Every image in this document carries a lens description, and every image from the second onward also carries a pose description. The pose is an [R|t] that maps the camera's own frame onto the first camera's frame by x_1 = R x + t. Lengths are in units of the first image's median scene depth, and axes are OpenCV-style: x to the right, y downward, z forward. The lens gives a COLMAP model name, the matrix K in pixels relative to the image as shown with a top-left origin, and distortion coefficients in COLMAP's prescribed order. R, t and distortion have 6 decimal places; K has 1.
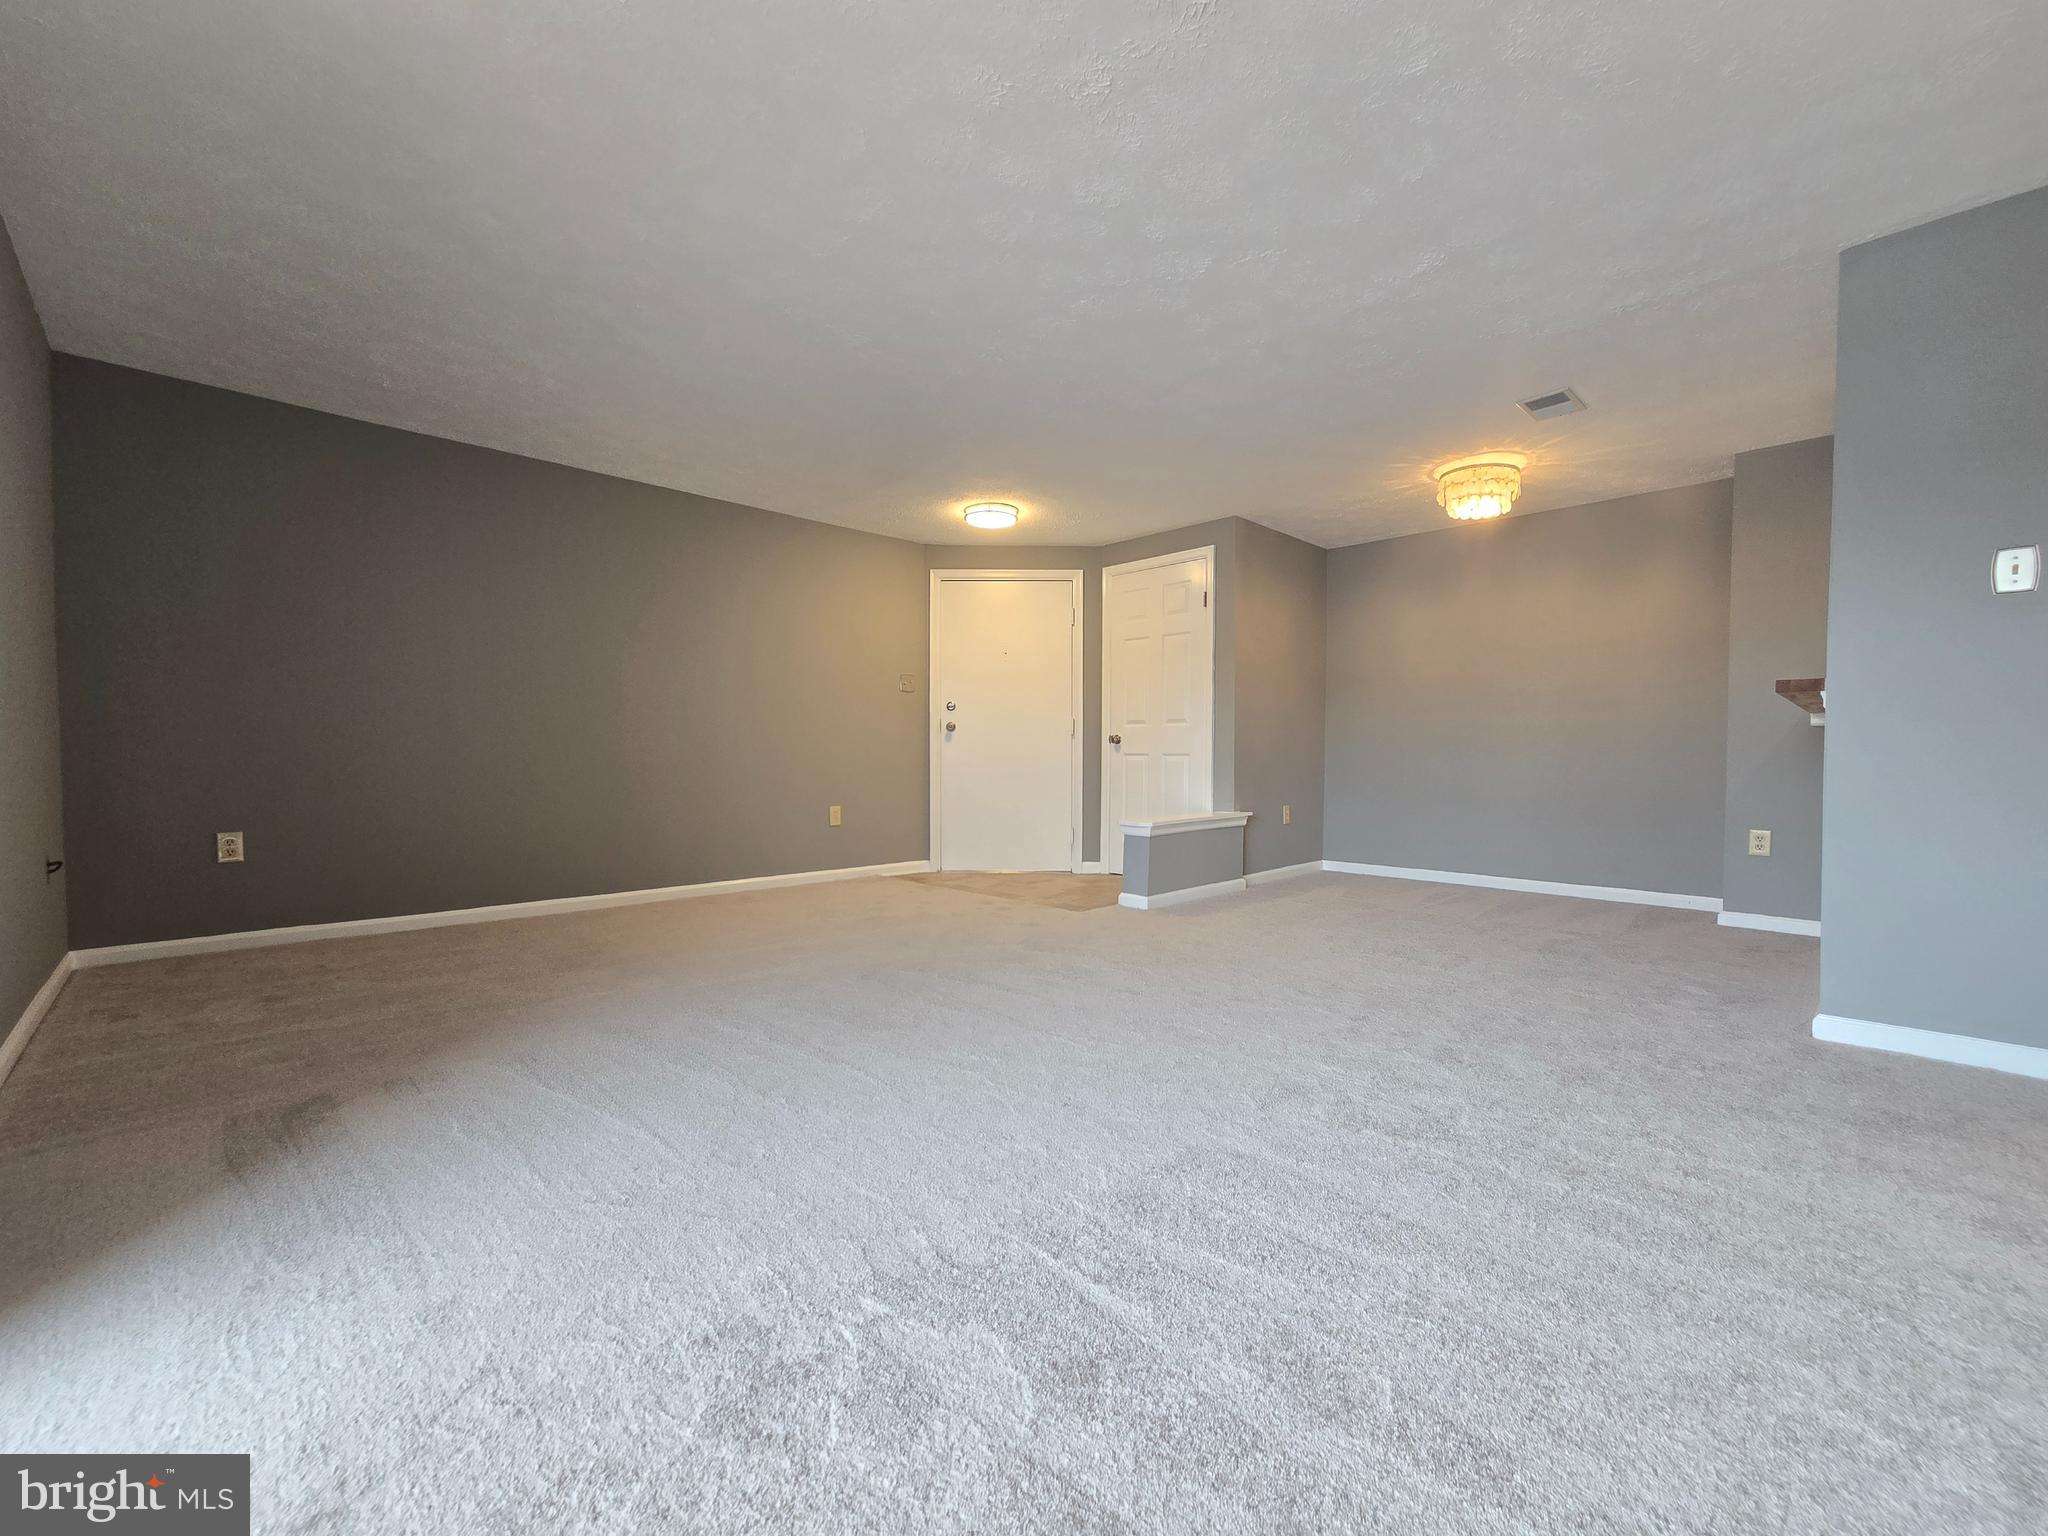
lens RADIAL K [[842.9, 0, 1019.9], [0, 842.9, 775.5], [0, 0, 1]] dist [-0.000551, 0.000860]
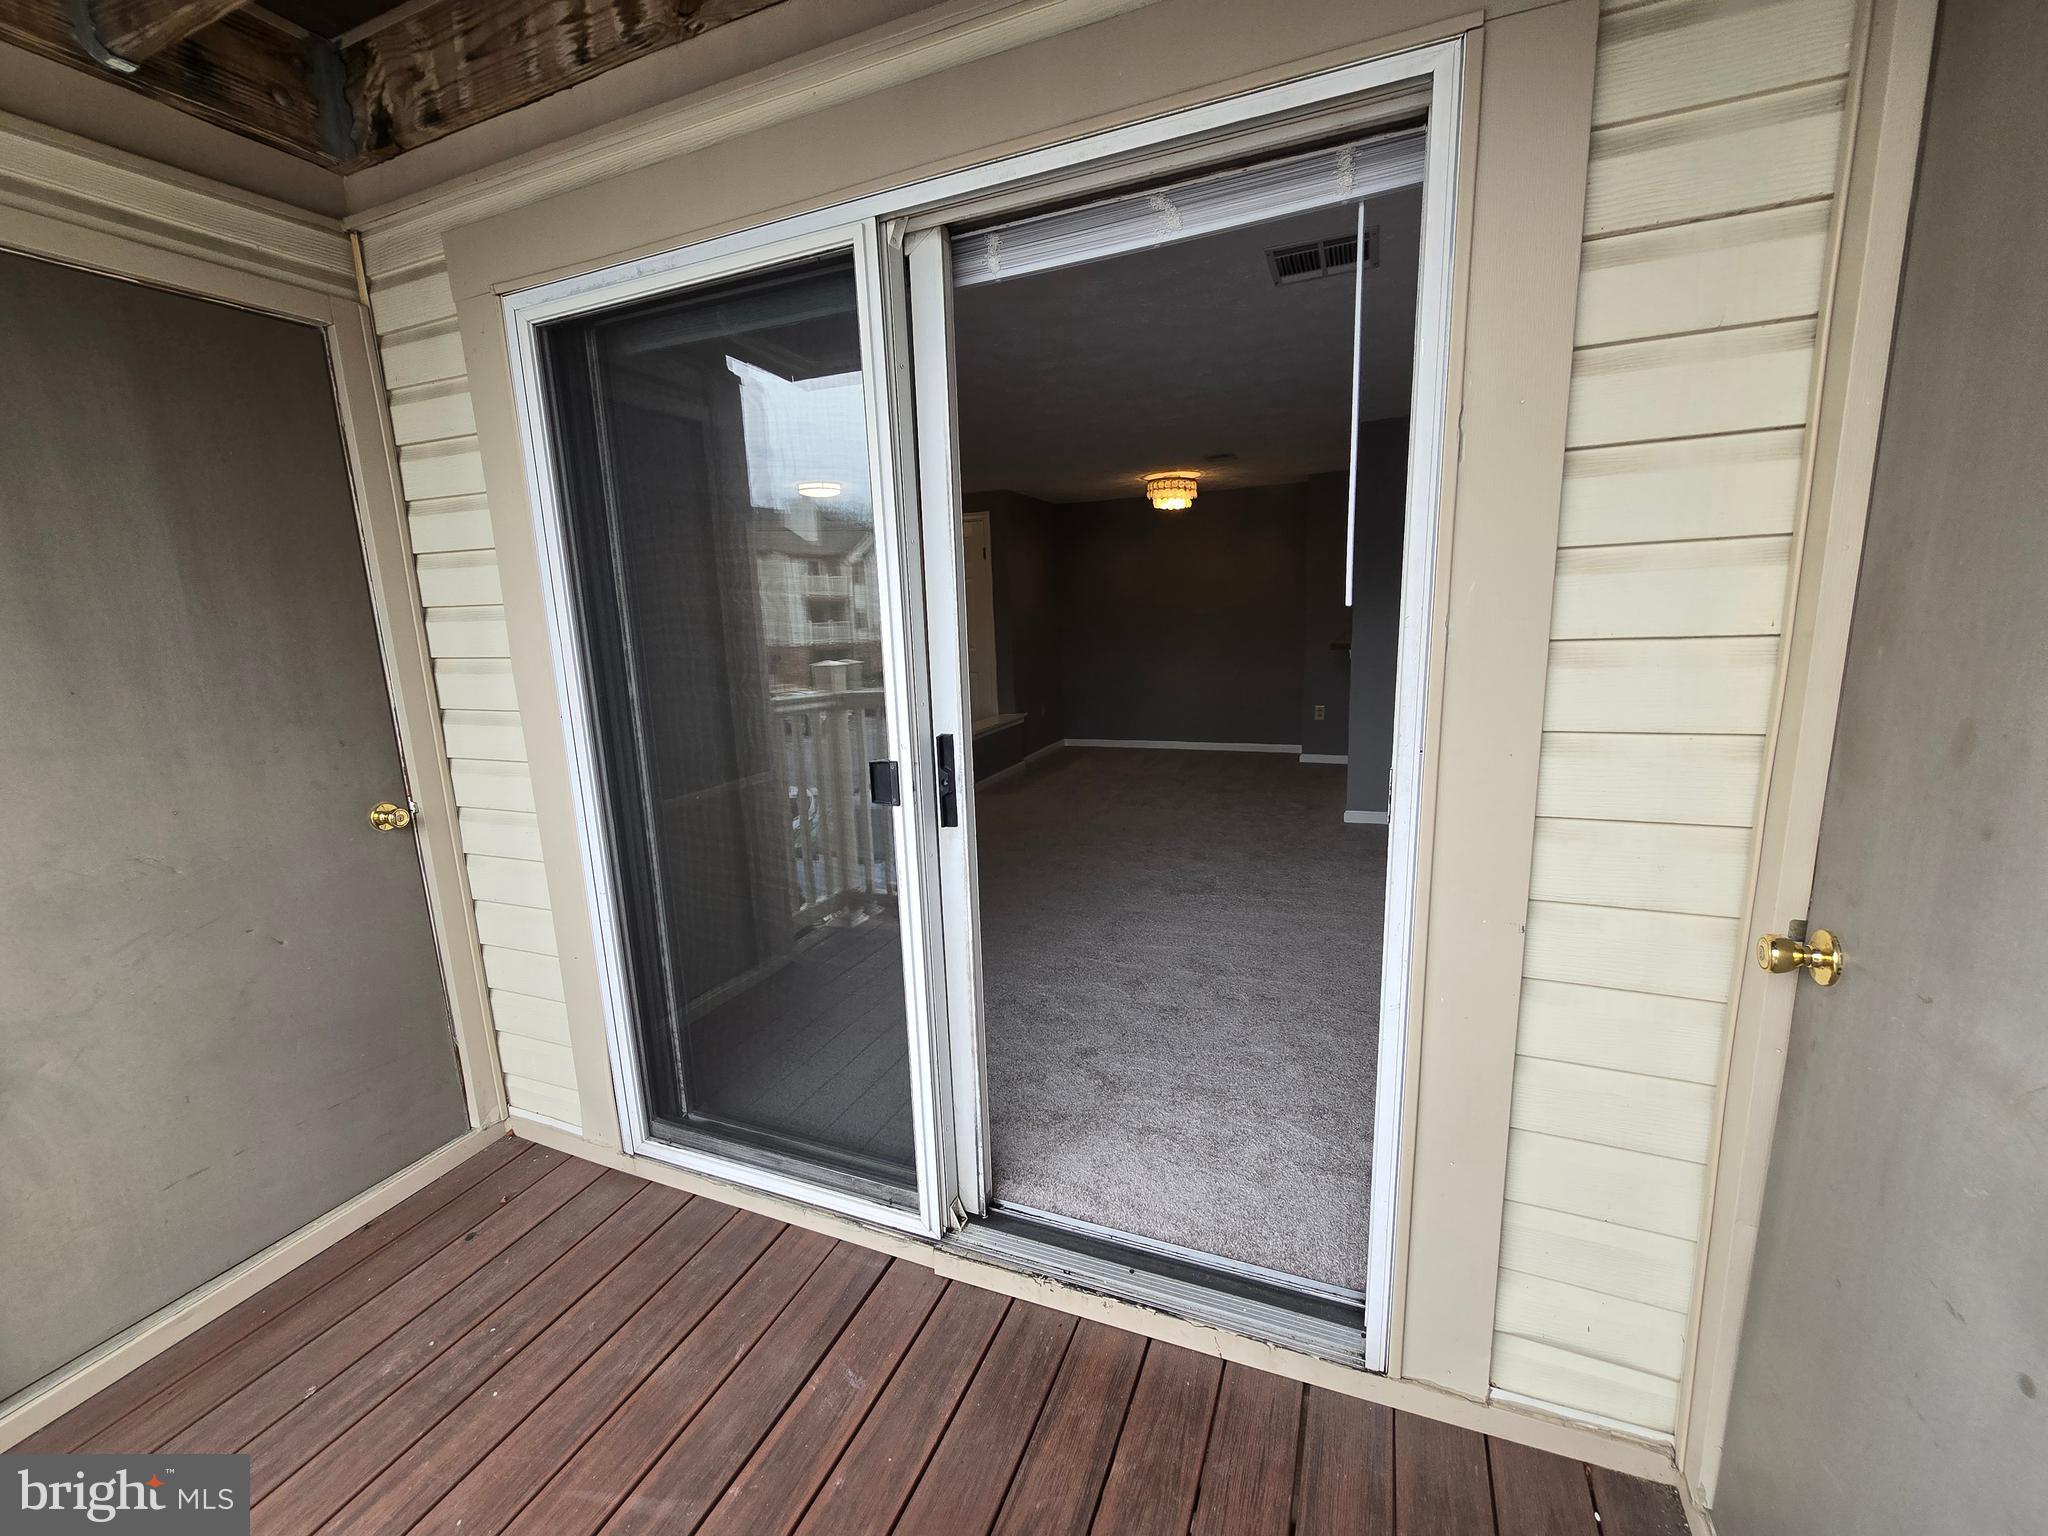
lens RADIAL K [[842.9, 0, 1019.9], [0, 842.9, 775.5], [0, 0, 1]] dist [-0.000551, 0.000860]
pose [[0.921325, -0.114117, 0.371668, -0.524574], [0.052387, 0.983674, 0.172165, -0.189835], [-0.385248, -0.139149, 0.912262, -0.540698]]
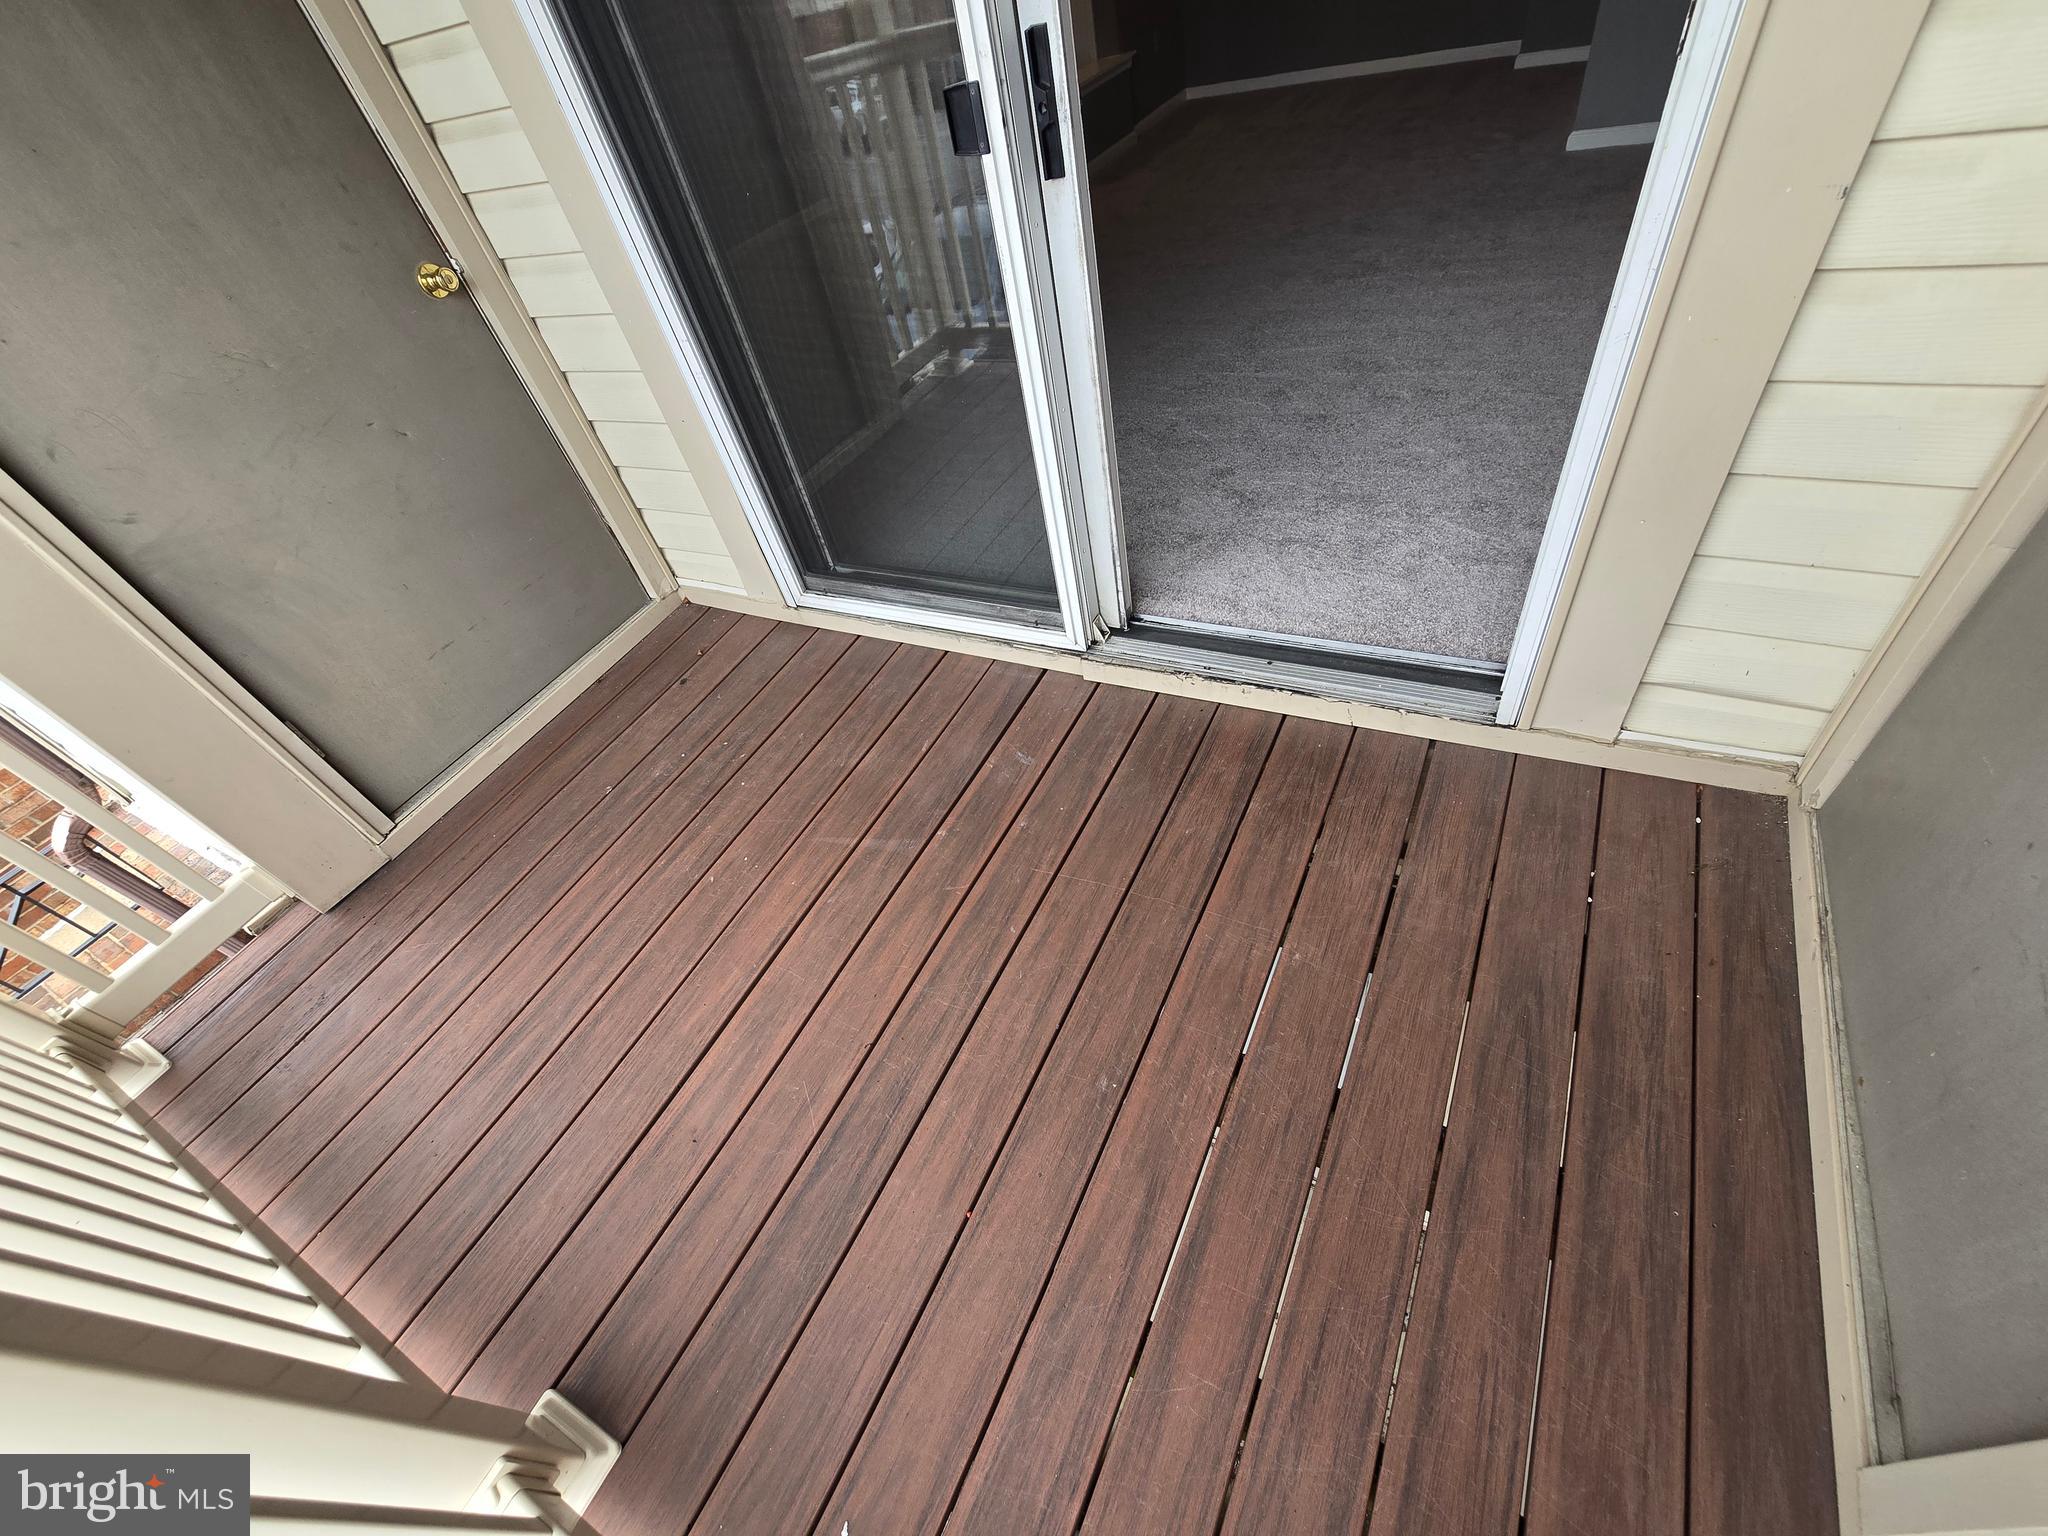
lens RADIAL K [[847.7, 0, 1024.0], [0, 847.7, 768.0], [0, 0, 1]] dist [0.010297, -0.004853]
pose [[0.932182, -0.348320, 0.098539, -0.532780], [0.192181, 0.706892, 0.680713, -0.143630], [-0.306762, -0.615611, 0.725892, -0.527195]]
